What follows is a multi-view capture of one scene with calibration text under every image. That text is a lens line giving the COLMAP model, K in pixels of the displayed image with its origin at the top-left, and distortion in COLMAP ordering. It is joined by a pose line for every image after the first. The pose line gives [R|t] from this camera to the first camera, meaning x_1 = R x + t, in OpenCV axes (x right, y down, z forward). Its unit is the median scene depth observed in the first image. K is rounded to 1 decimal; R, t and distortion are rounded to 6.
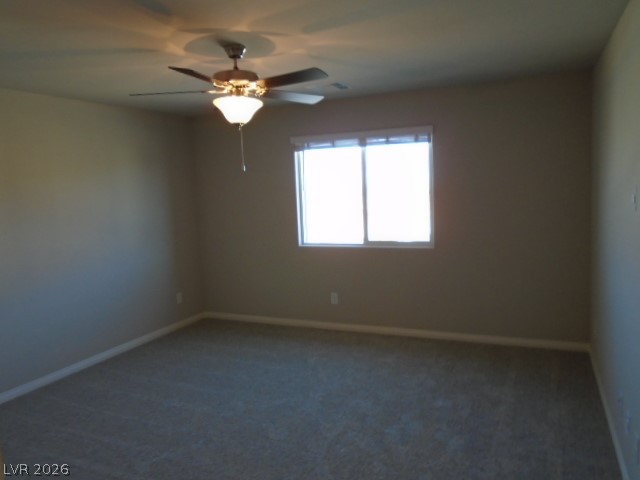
lens RADIAL K [[481.1, 0, 320.0], [0, 481.1, 240.0], [0, 0, 1]] dist [-0.012767, 0.000885]
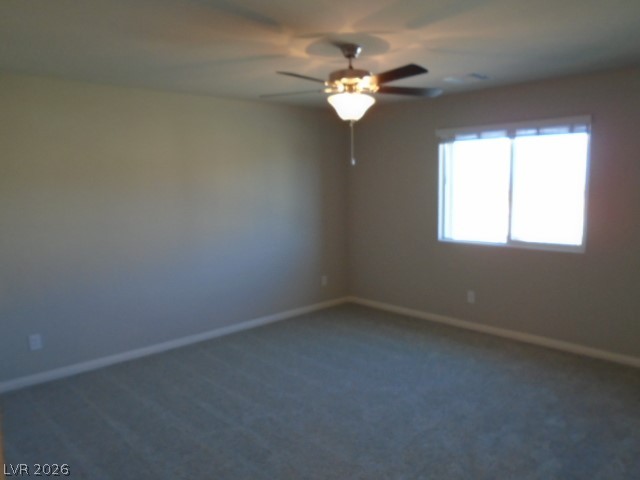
lens RADIAL K [[481.1, 0, 320.0], [0, 481.1, 240.0], [0, 0, 1]] dist [-0.012767, 0.000885]
pose [[0.926118, 0.070060, -0.370672, 0.148172], [-0.062488, 0.997519, 0.032413, -0.006579], [0.372023, -0.006856, 0.928198, -0.008372]]
